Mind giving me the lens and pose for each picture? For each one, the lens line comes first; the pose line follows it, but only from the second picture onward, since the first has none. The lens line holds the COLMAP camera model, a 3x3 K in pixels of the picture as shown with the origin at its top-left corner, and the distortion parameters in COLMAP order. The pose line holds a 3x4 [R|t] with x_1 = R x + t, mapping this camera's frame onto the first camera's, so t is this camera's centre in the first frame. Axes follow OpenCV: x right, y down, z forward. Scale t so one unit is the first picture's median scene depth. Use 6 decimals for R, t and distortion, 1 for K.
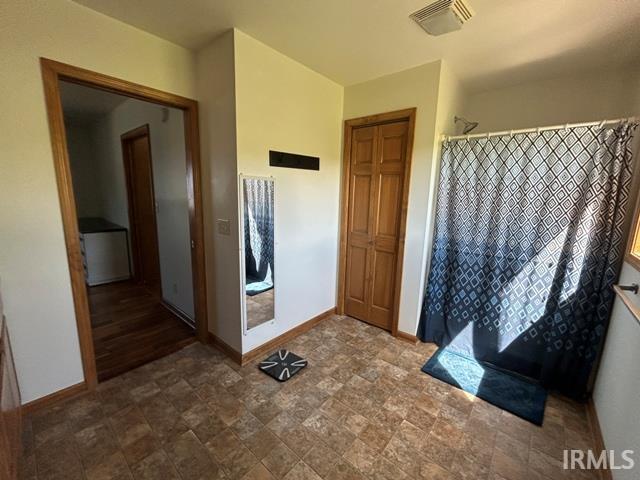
lens RADIAL K [[269.3, 0, 319.8], [0, 269.3, 235.2], [0, 0, 1]] dist [0.015356, 0.000037]
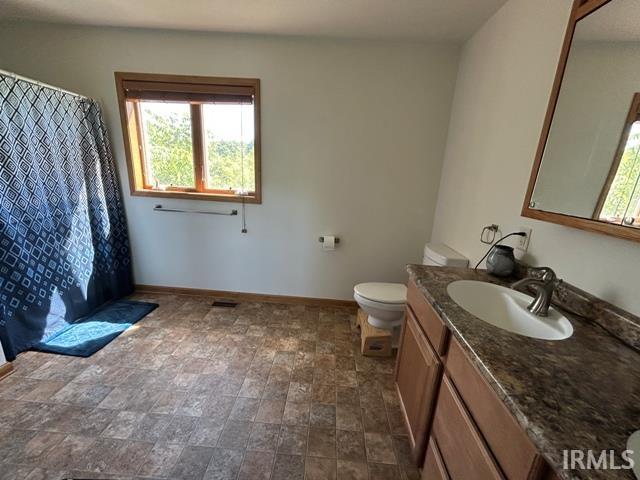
lens RADIAL K [[259.0, 0, 320.0], [0, 259.0, 240.0], [0, 0, 1]] dist [-0.001169, -0.000037]
pose [[-0.612626, -0.257034, 0.747411, -0.661403], [0.051765, 0.930565, 0.362450, -0.132824], [-0.788676, 0.260736, -0.556783, 0.815248]]
